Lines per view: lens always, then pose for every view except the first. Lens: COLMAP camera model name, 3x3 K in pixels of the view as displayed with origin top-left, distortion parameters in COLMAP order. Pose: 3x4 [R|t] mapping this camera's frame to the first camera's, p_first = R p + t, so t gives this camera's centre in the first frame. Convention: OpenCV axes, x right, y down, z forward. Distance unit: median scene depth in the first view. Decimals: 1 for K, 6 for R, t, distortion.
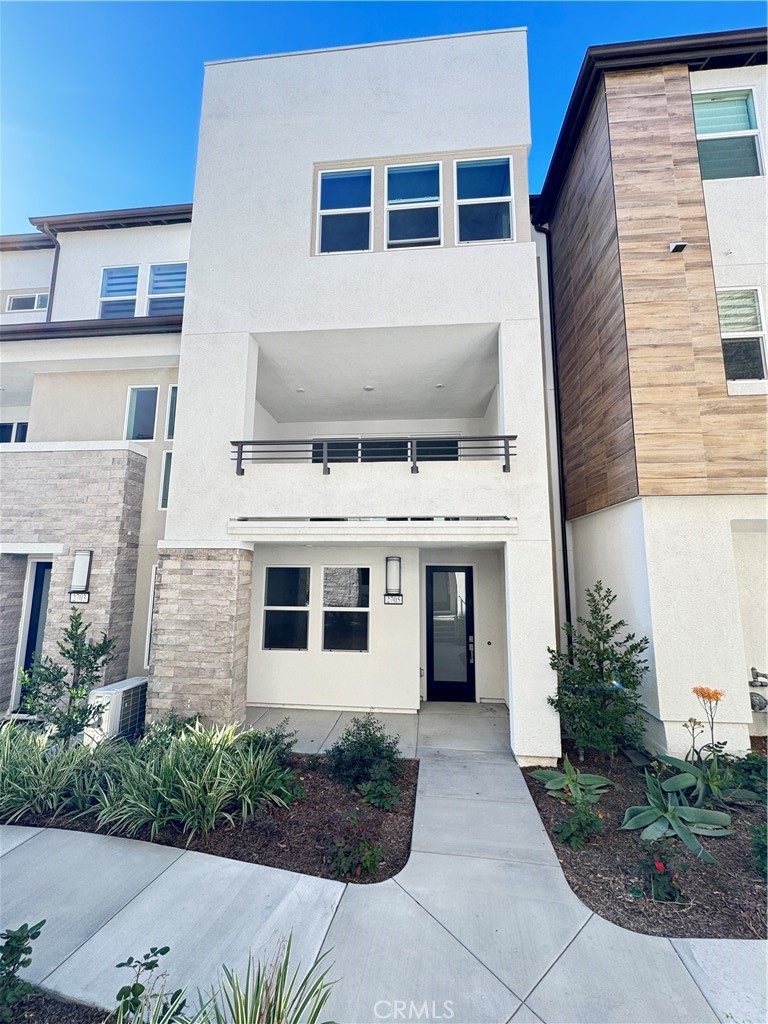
lens RADIAL K [[411.7, 0, 384.0], [0, 411.7, 512.0], [0, 0, 1]] dist [-0.003194, -0.000026]
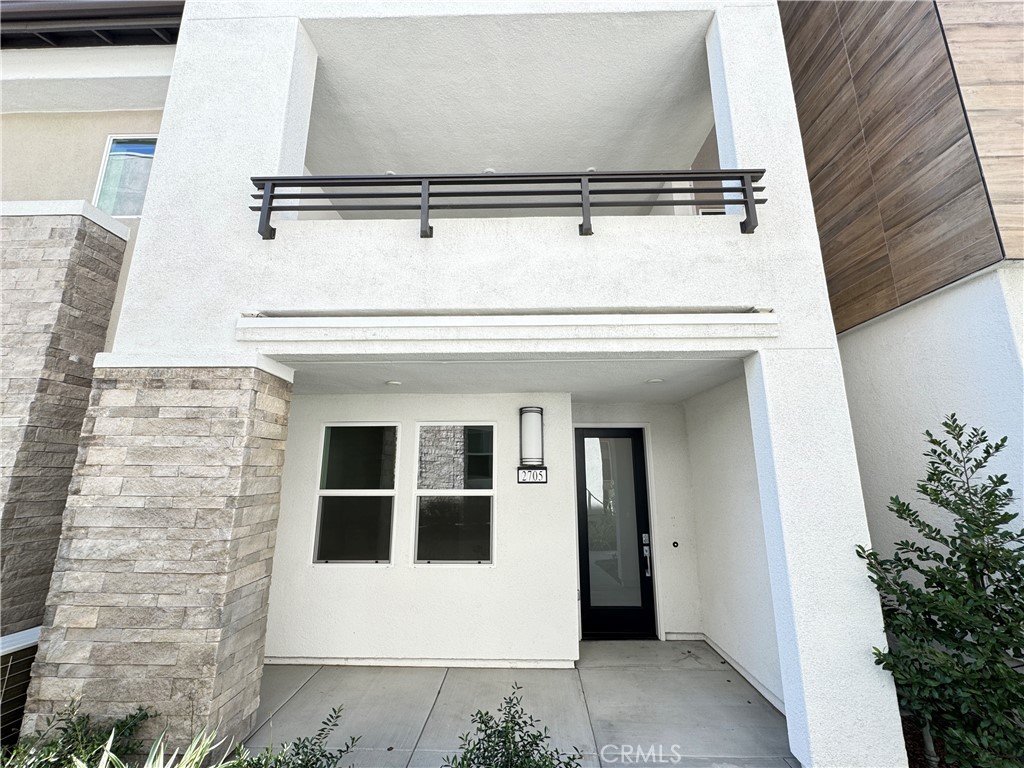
lens RADIAL K [[411.7, 0, 512.0], [0, 411.7, 384.0], [0, 0, 1]] dist [-0.003194, -0.000026]
pose [[0.997565, 0.005800, 0.069494, -0.061129], [-0.000730, 0.997349, -0.072761, 0.143155], [-0.069732, 0.072533, 0.994925, 0.443772]]
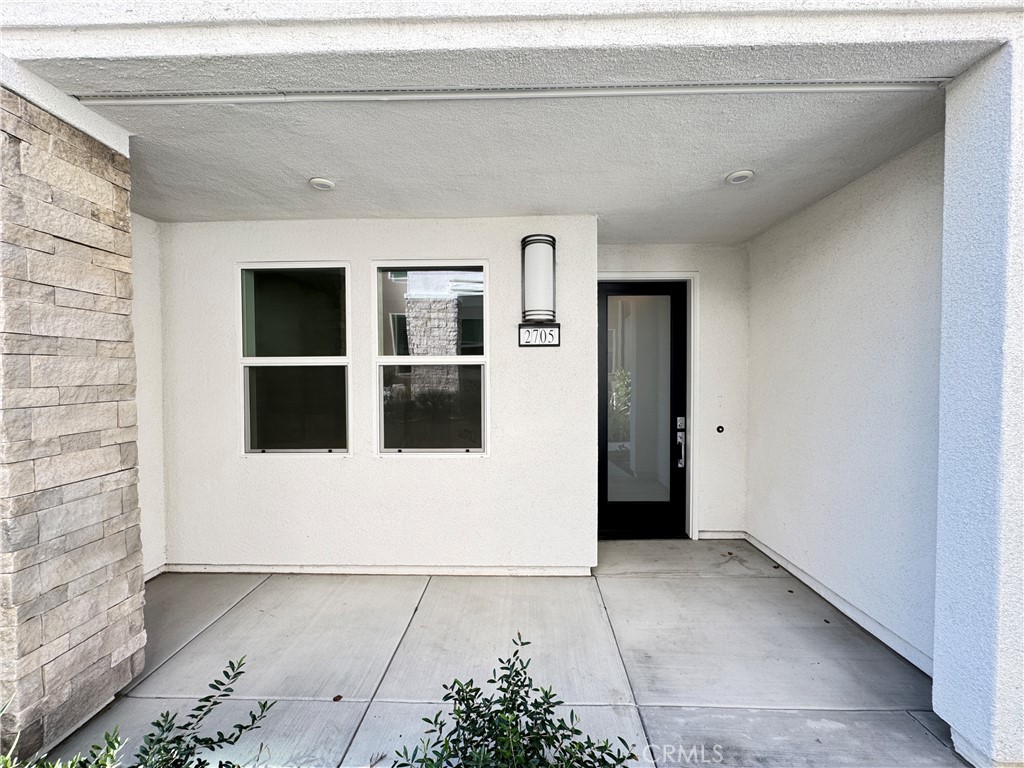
lens RADIAL K [[406.7, 0, 512.0], [0, 406.7, 384.0], [0, 0, 1]] dist [0.000279, 0.000025]
pose [[0.997174, -0.013926, 0.073818, -0.046215], [0.002053, 0.987351, 0.158534, 0.231444], [-0.075093, -0.157934, 0.984590, 0.671589]]
